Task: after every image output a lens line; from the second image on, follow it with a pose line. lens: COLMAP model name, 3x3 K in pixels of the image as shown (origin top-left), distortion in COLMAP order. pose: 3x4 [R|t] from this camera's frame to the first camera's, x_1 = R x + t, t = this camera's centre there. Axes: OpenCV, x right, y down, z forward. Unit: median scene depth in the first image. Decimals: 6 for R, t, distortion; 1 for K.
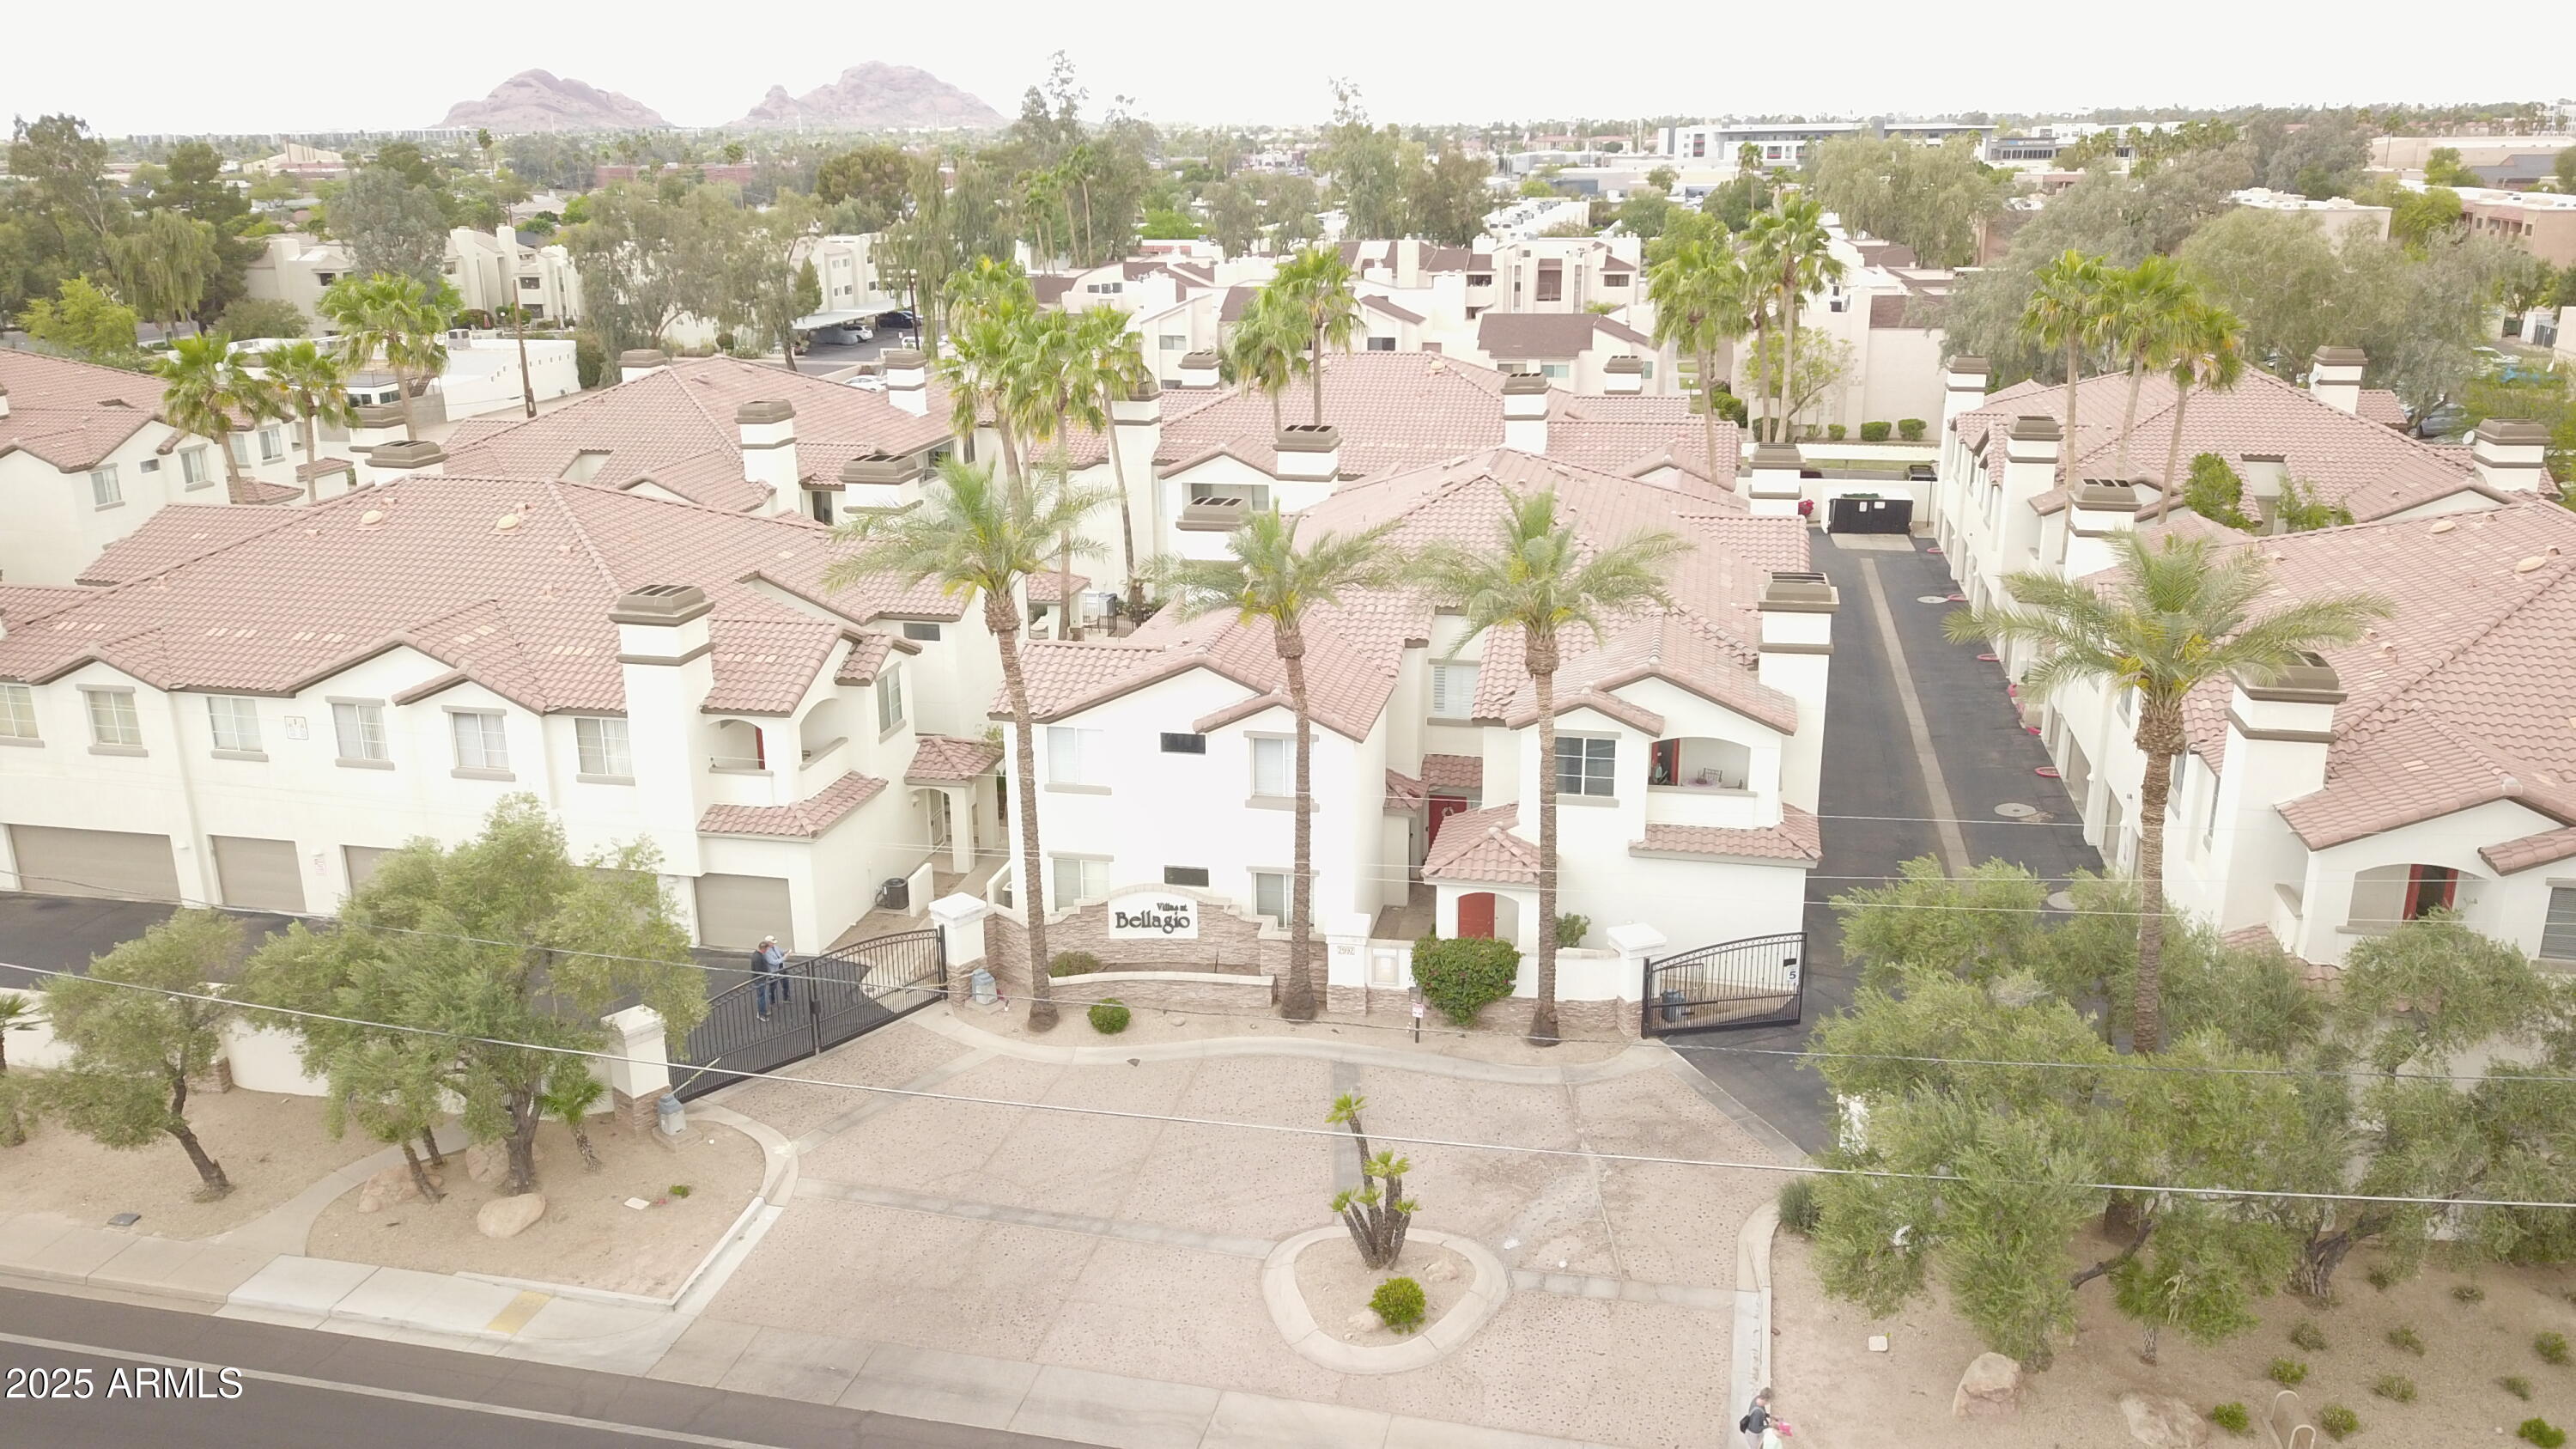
lens RADIAL K [[1957.1, 0, 1278.7], [0, 1957.1, 721.3], [0, 0, 1]] dist [-0.005496, -0.001752]
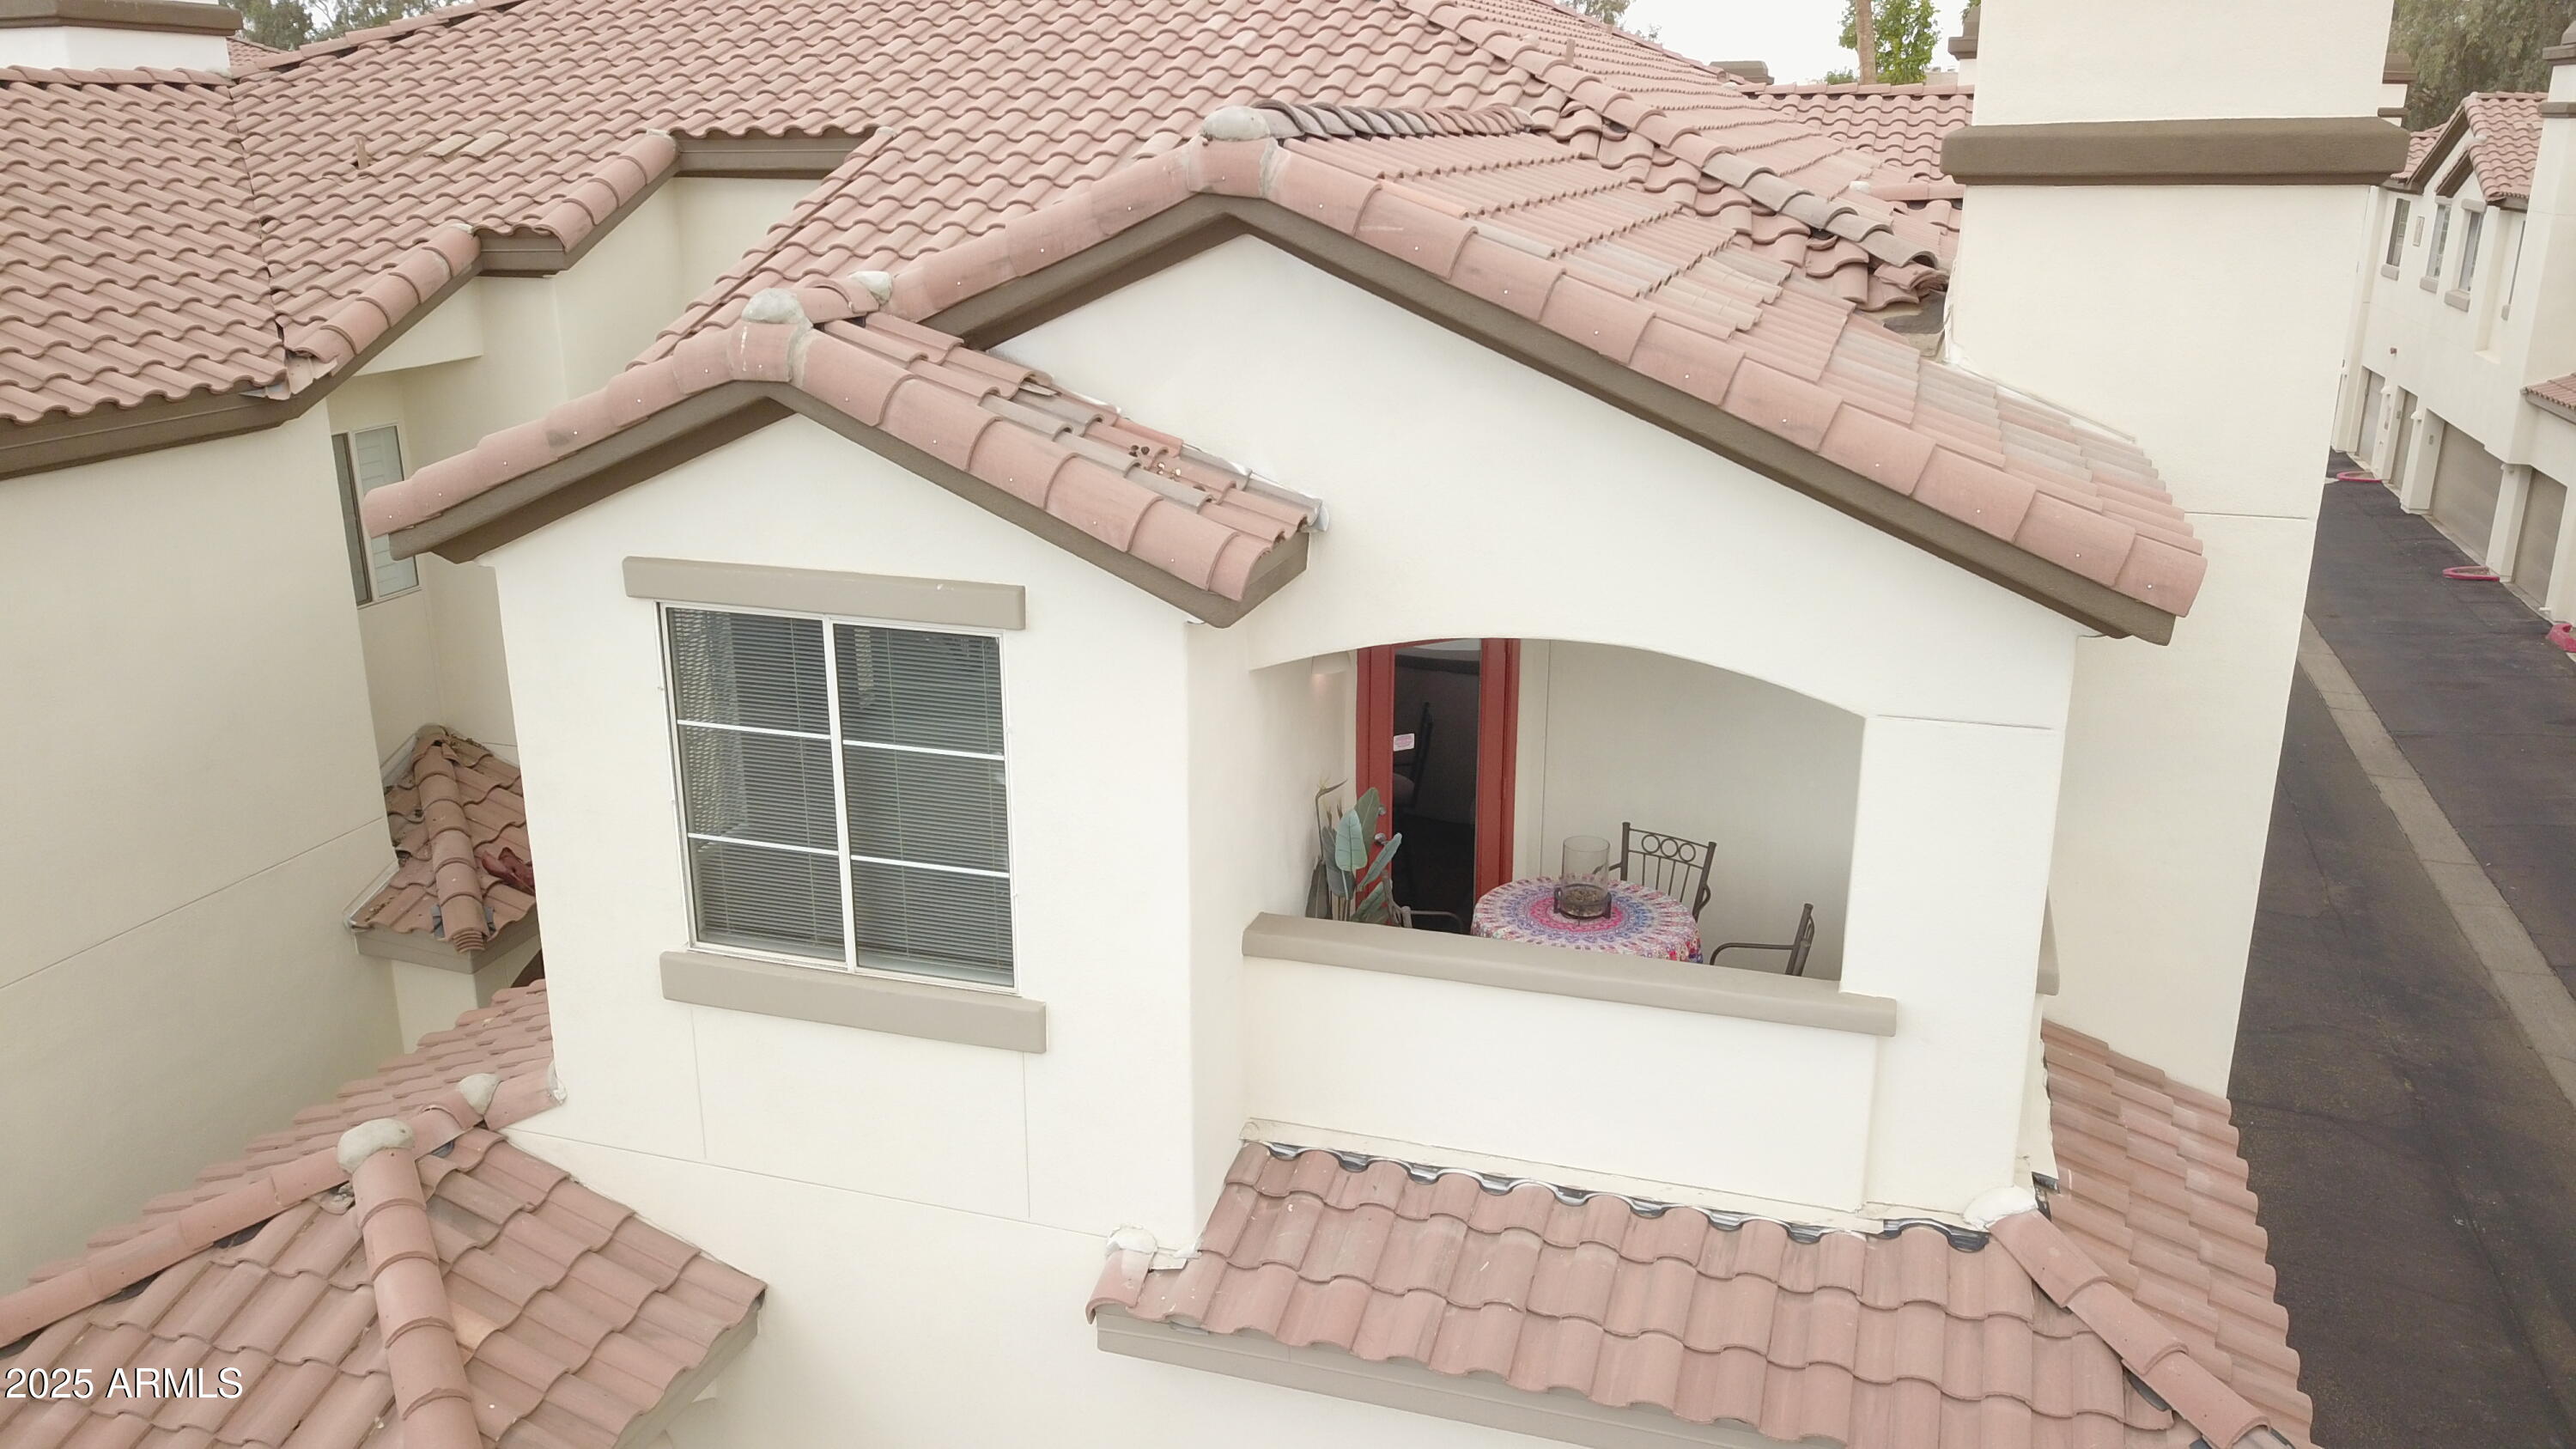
lens RADIAL K [[1957.1, 0, 1299.5], [0, 1957.1, 730.0], [0, 0, 1]] dist [-0.005496, -0.001752]
pose [[0.995216, 0.039875, -0.089190, 0.209154], [-0.039721, 0.999205, 0.003503, 0.015531], [0.089258, 0.000057, 0.996009, 0.835729]]
